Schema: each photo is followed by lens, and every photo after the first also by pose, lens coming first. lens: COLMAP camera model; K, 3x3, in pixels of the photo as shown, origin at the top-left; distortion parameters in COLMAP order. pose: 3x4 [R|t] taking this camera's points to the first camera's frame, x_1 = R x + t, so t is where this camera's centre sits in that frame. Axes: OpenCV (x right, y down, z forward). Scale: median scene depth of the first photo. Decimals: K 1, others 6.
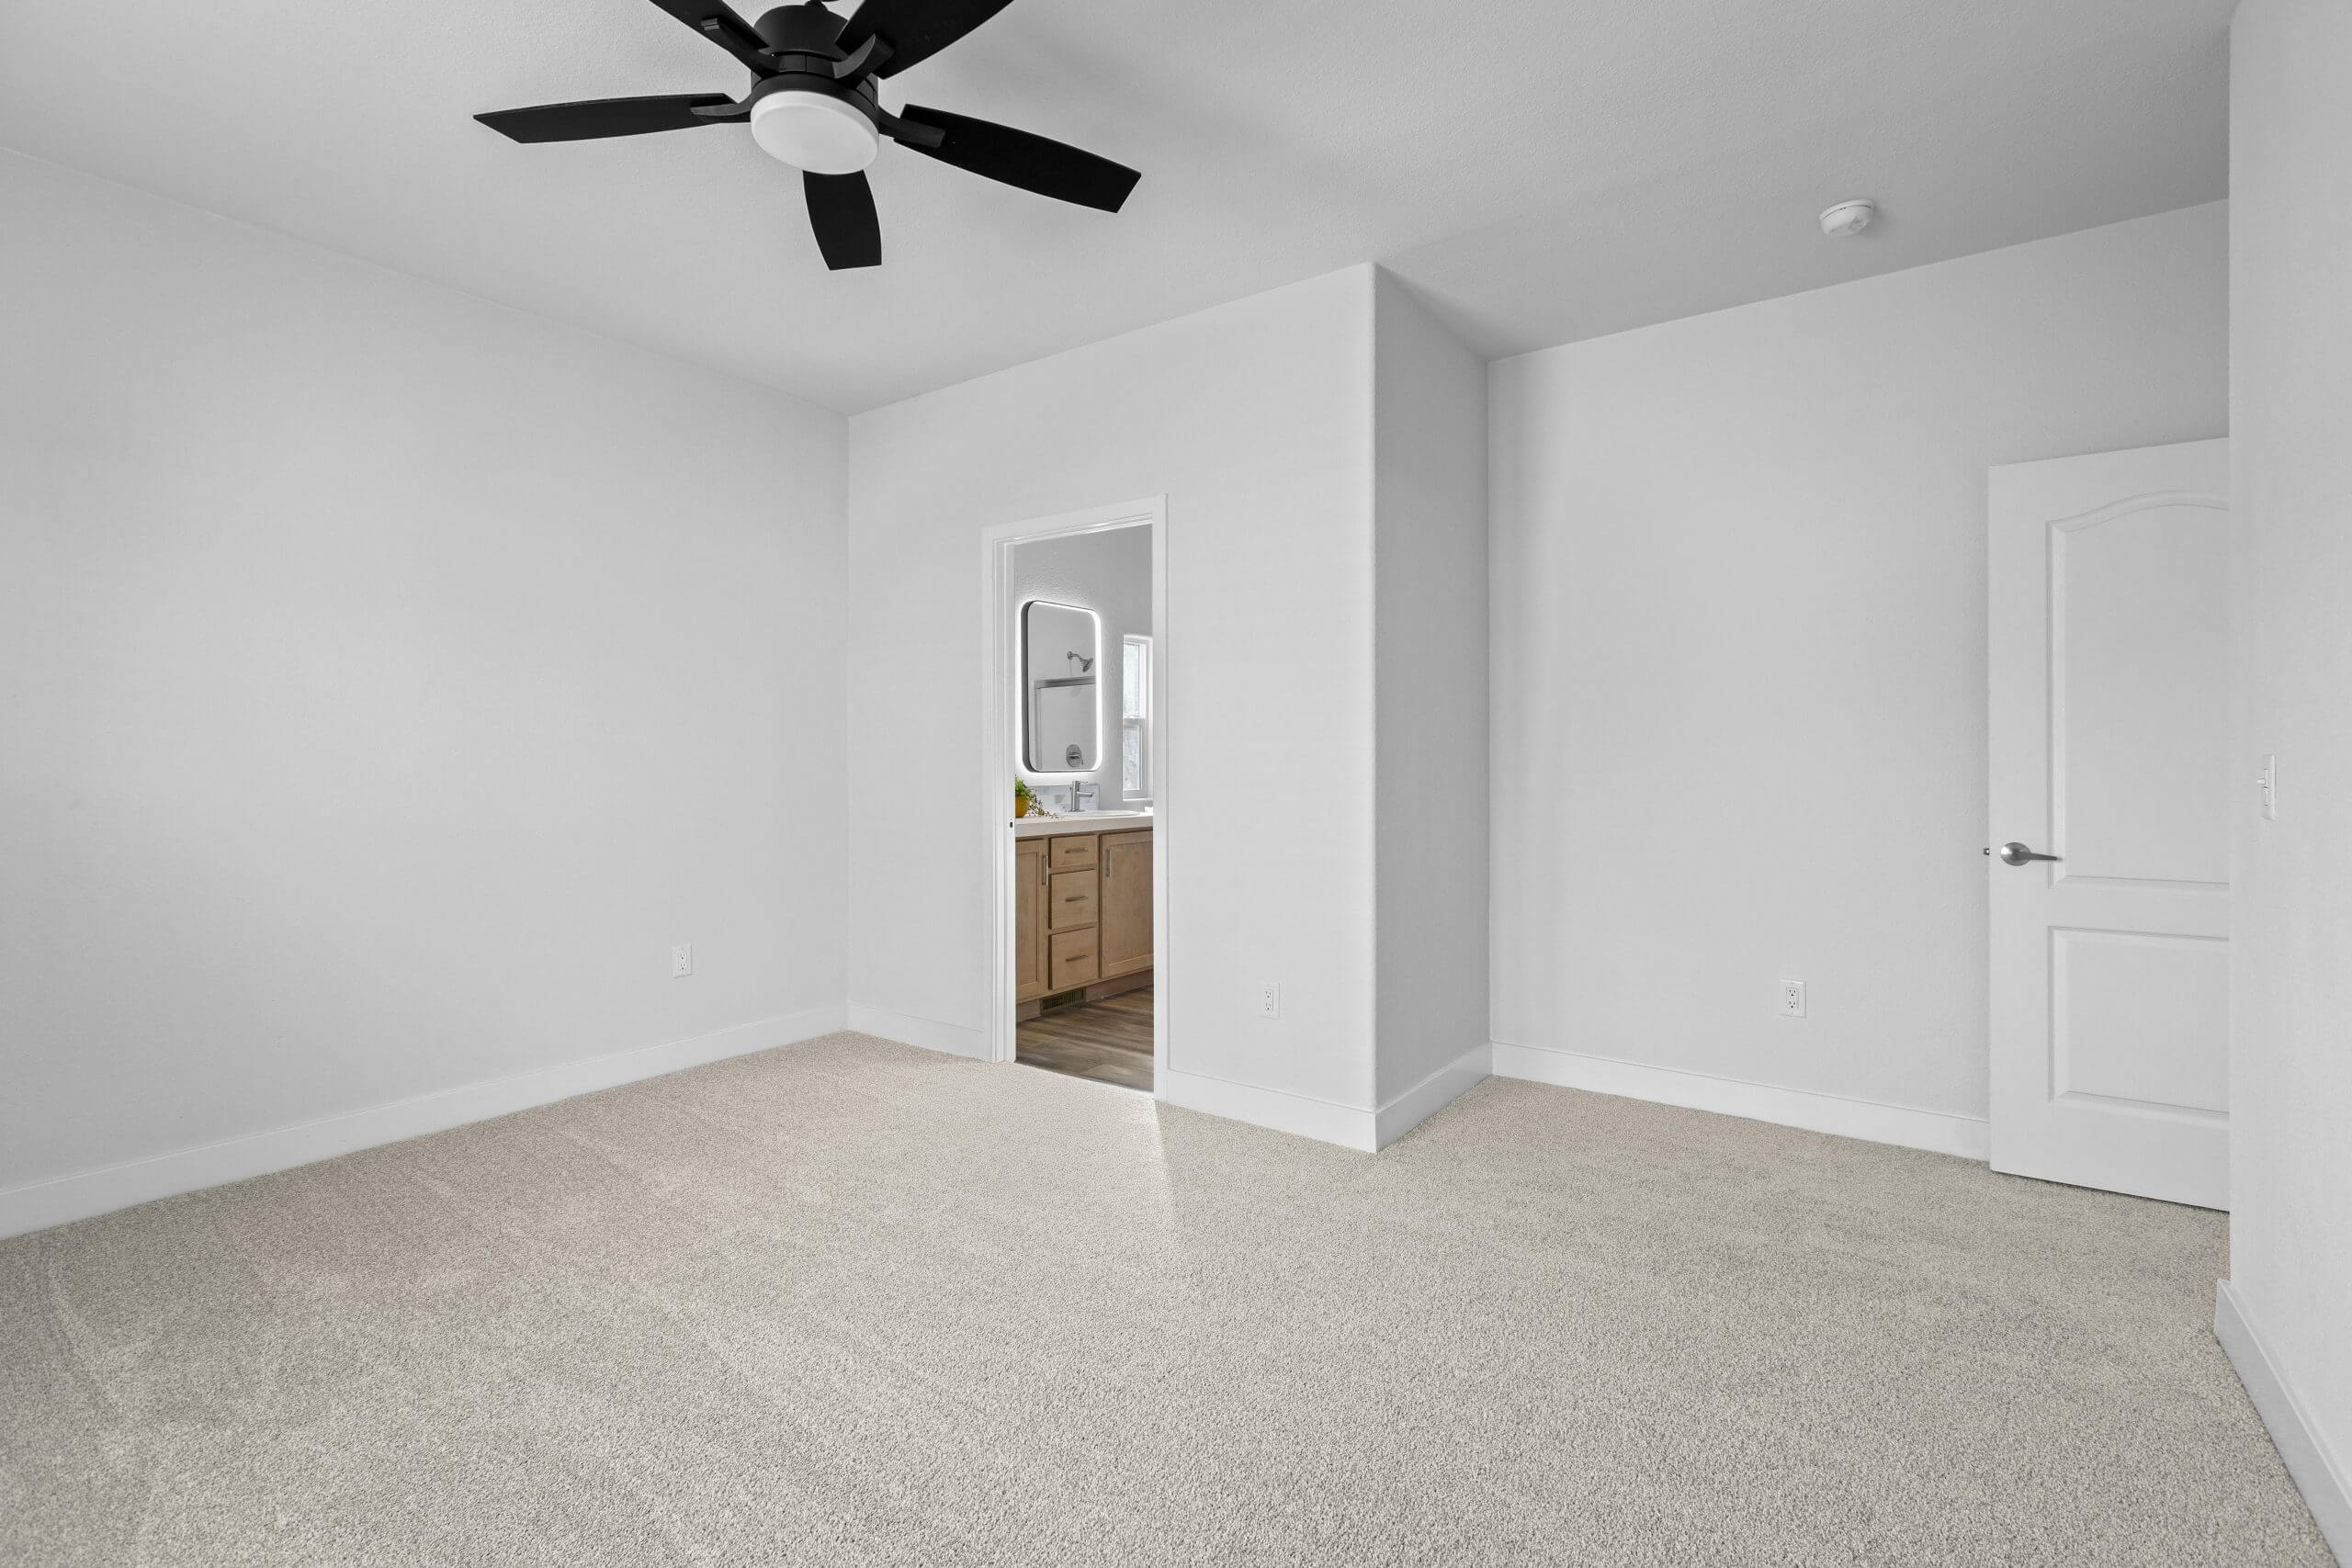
lens RADIAL K [[1063.1, 0, 1170.9], [0, 1063.1, 763.9], [0, 0, 1]] dist [-0.000465, -0.000068]
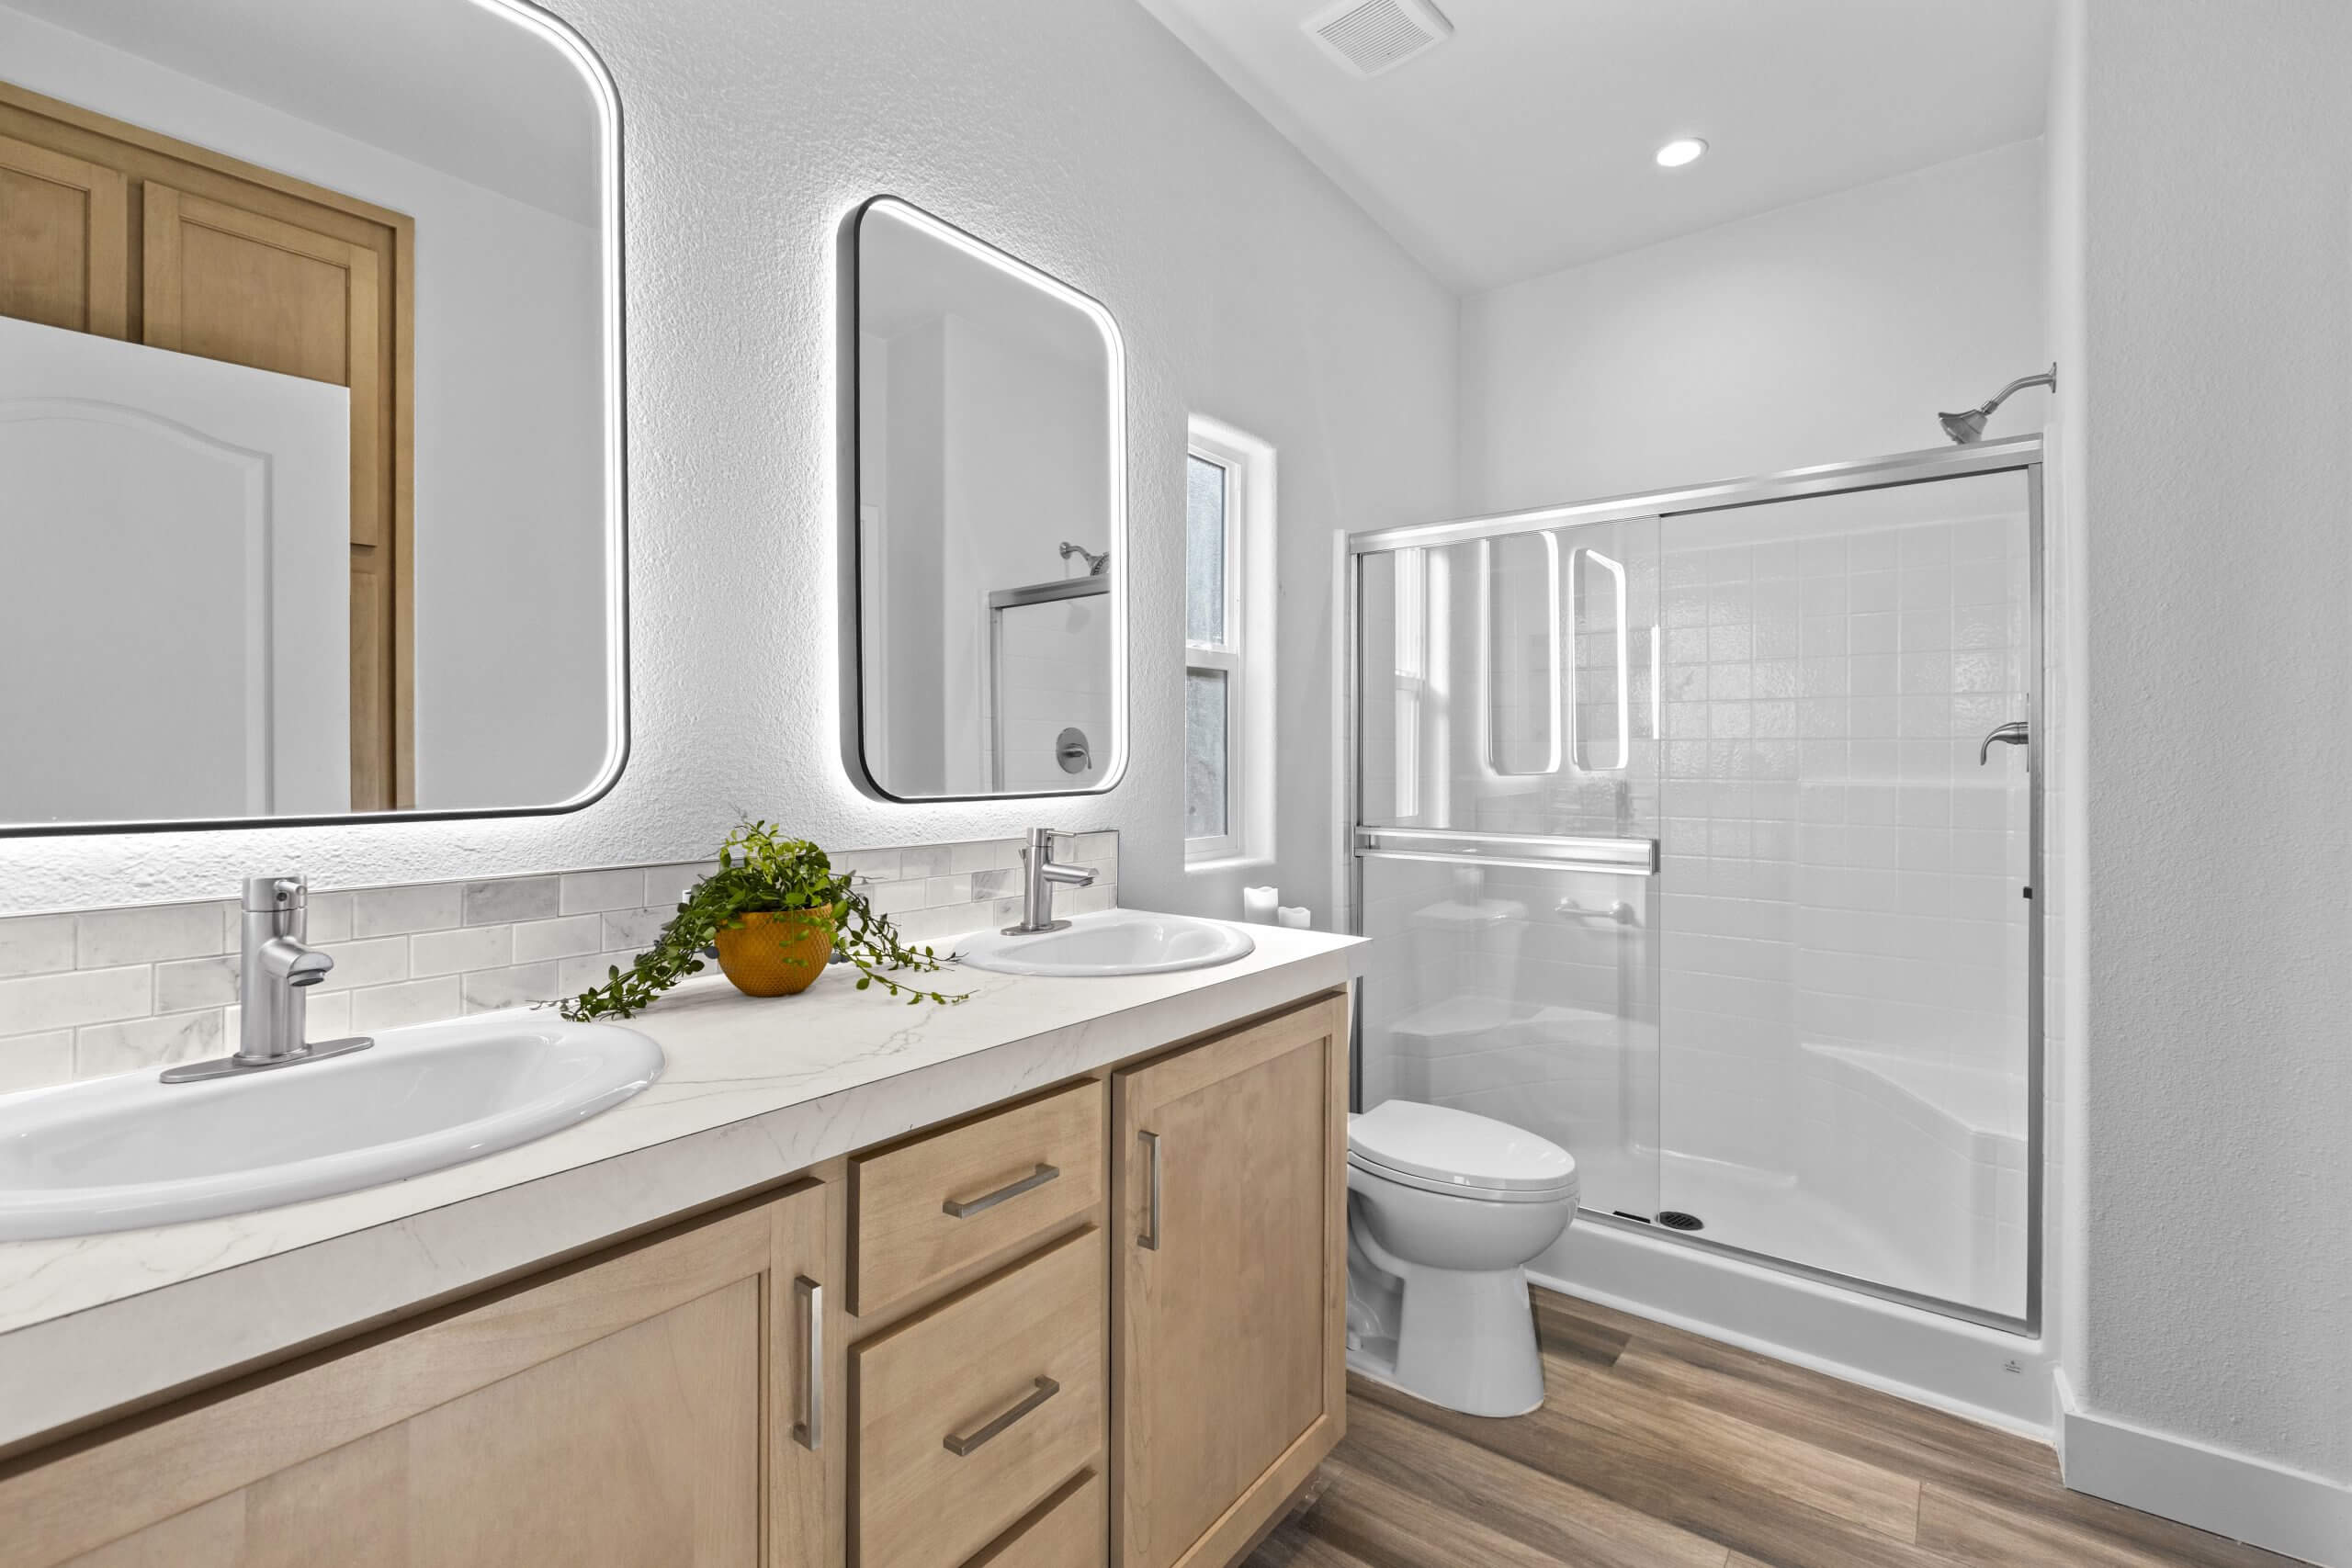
lens RADIAL K [[1063.1, 0, 1170.9], [0, 1063.1, 763.9], [0, 0, 1]] dist [-0.000465, -0.000068]
pose [[0.999455, -0.007316, -0.032189, -0.042944], [0.007292, 0.999973, -0.000877, -0.001687], [0.032195, 0.000641, 0.999481, 0.714510]]
